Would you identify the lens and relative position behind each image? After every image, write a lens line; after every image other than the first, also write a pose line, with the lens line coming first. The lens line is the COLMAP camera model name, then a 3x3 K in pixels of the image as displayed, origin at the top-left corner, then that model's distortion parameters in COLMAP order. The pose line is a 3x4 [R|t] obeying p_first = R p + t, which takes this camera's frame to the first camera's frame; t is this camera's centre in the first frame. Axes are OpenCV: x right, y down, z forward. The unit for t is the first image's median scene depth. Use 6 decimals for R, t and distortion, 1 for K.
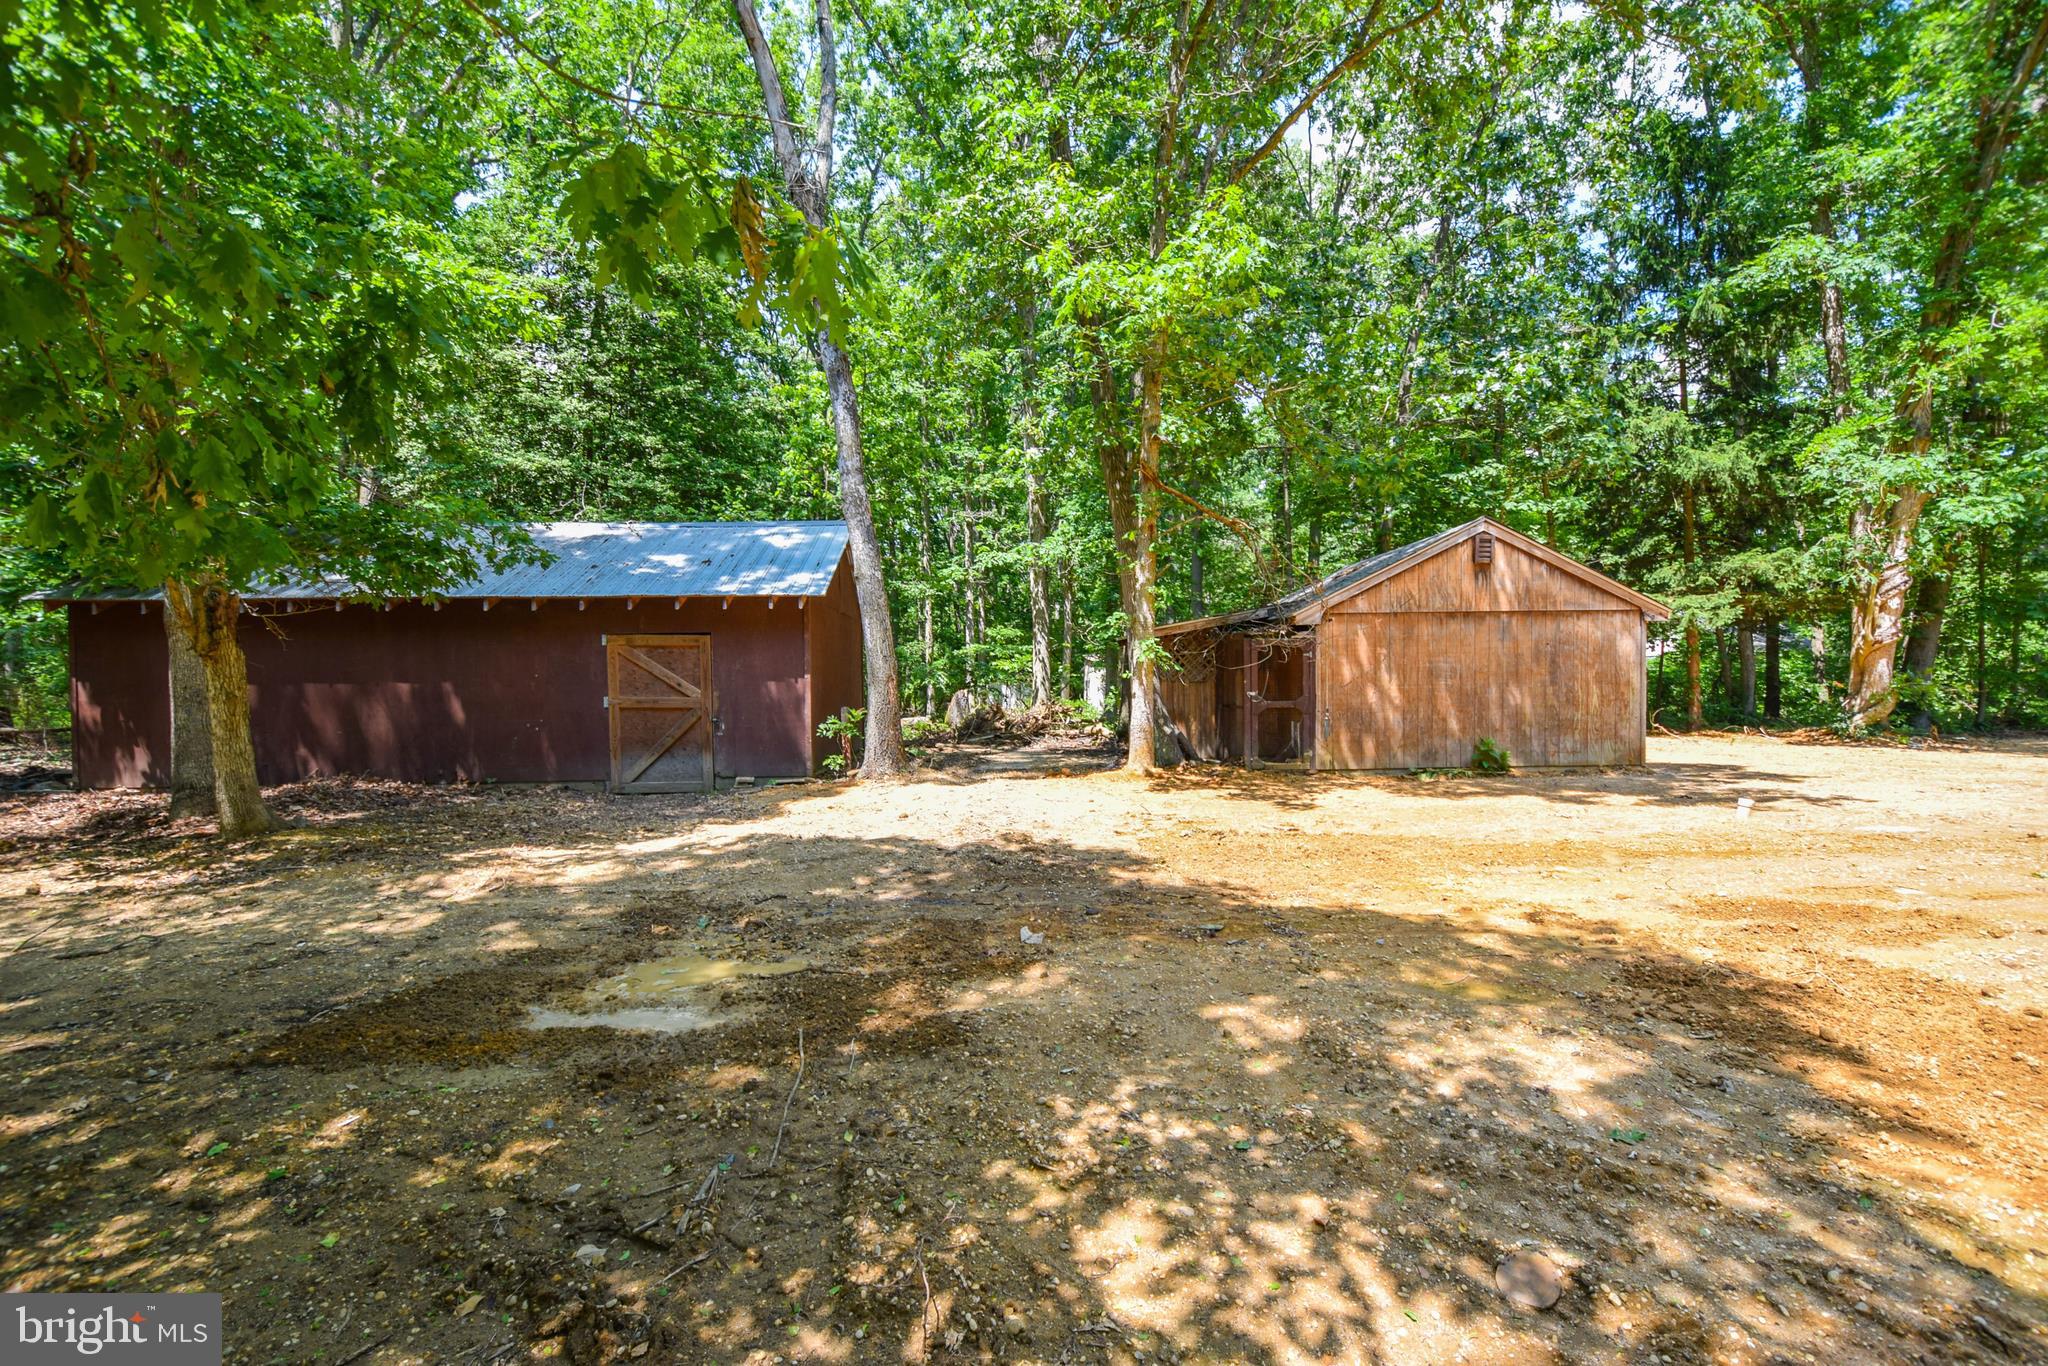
lens RADIAL K [[888.4, 0, 1025.9], [0, 888.4, 711.6], [0, 0, 1]] dist [0.014542, -0.010935]
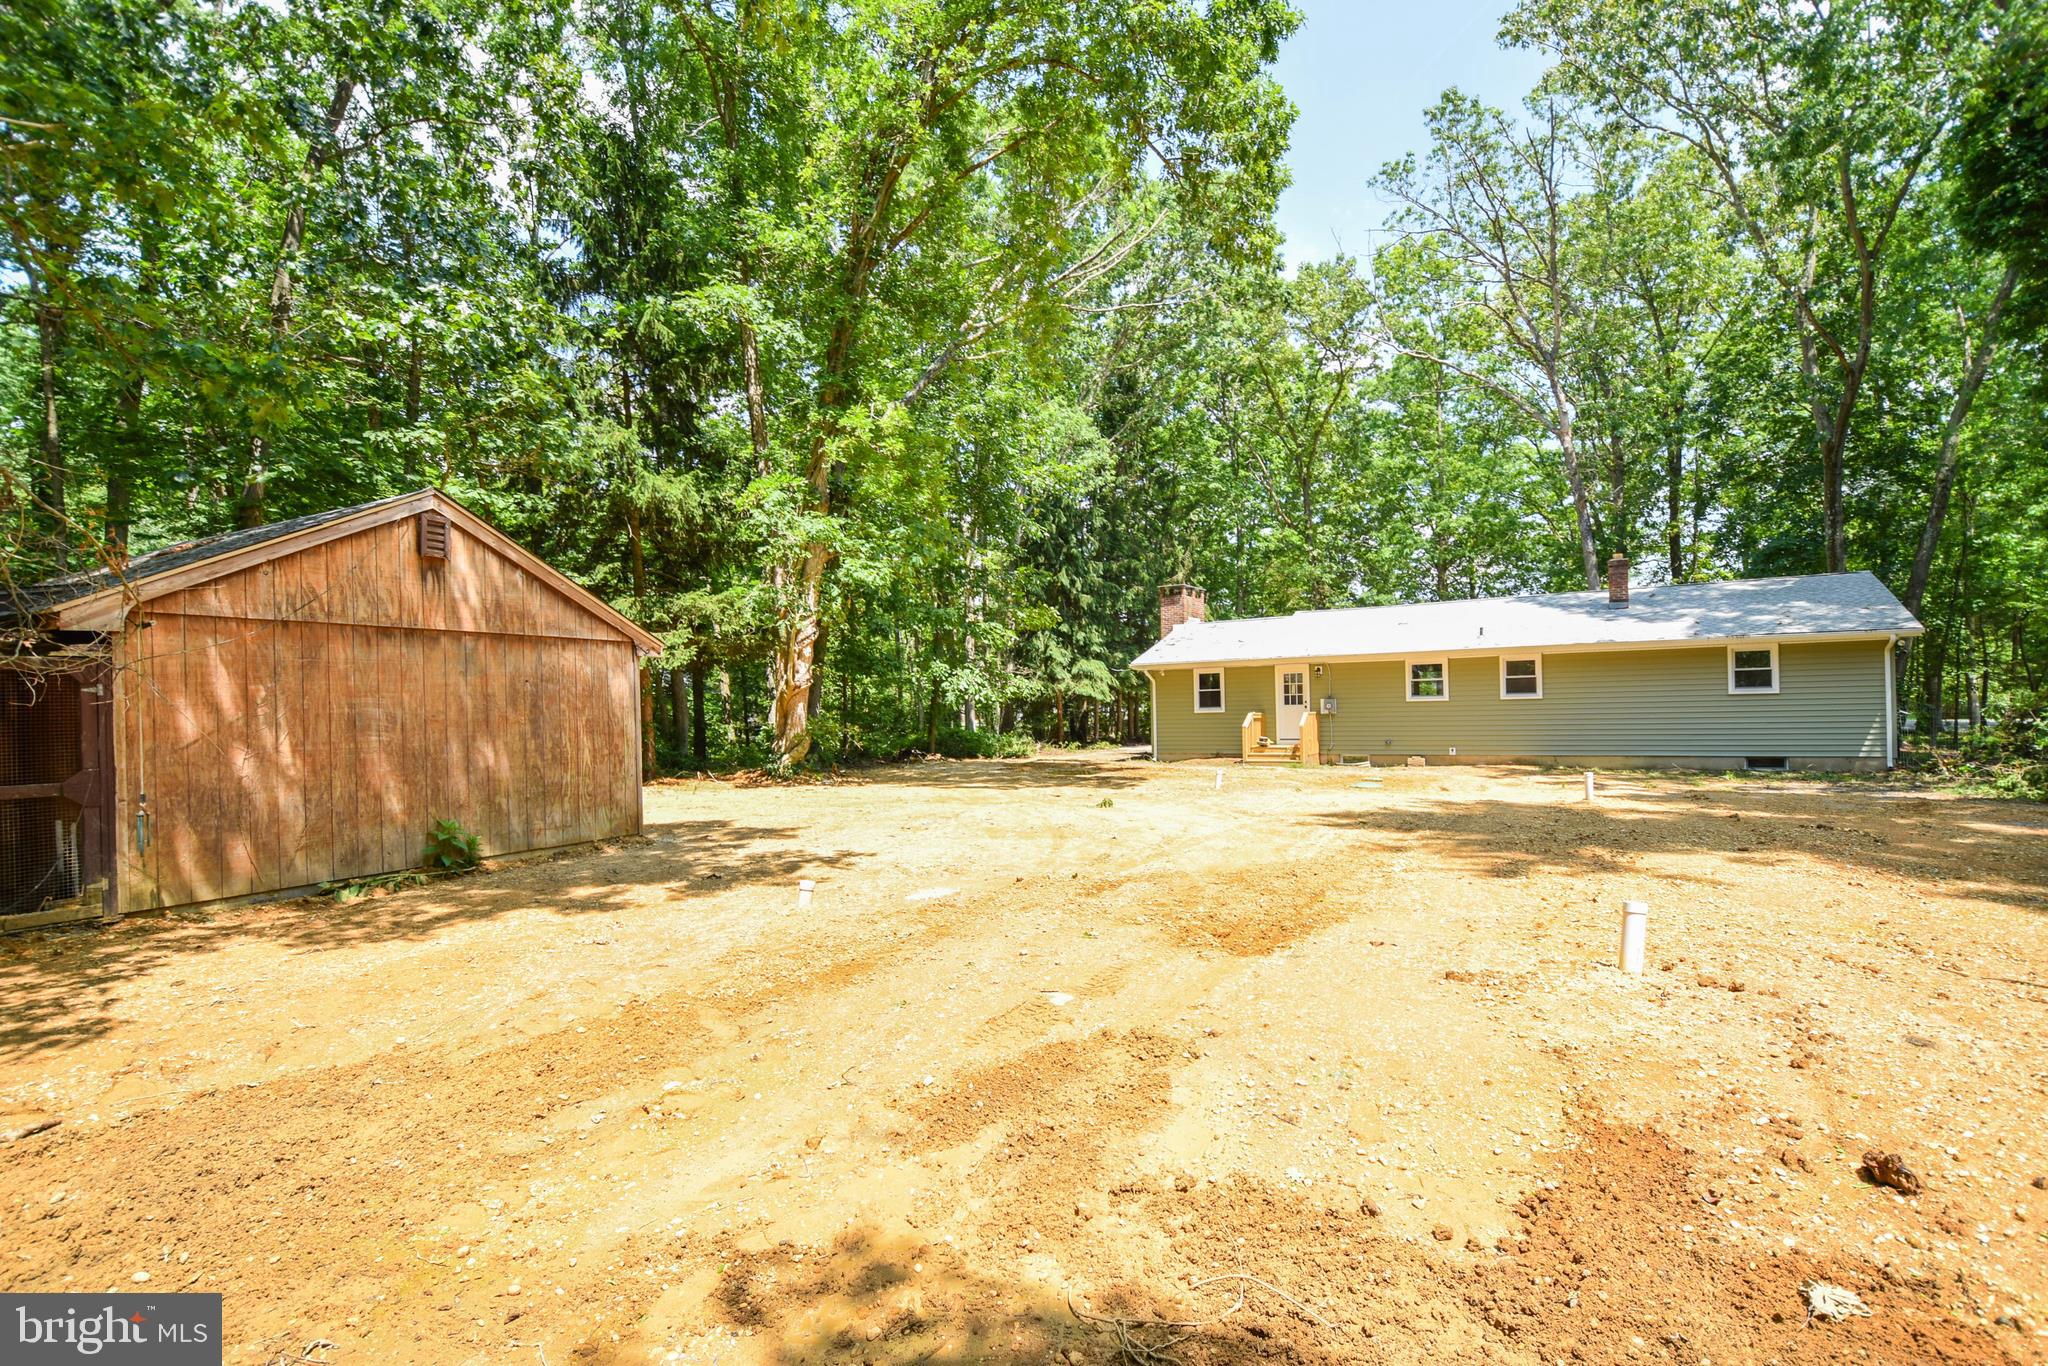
lens RADIAL K [[964.6, 0, 1023.3], [0, 964.6, 712.6], [0, 0, 1]] dist [0.001524, -0.009695]
pose [[0.484763, -0.003257, 0.874640, 0.076024], [0.040981, 0.998979, -0.018993, -0.015089], [-0.873685, 0.045051, 0.484401, 0.214922]]
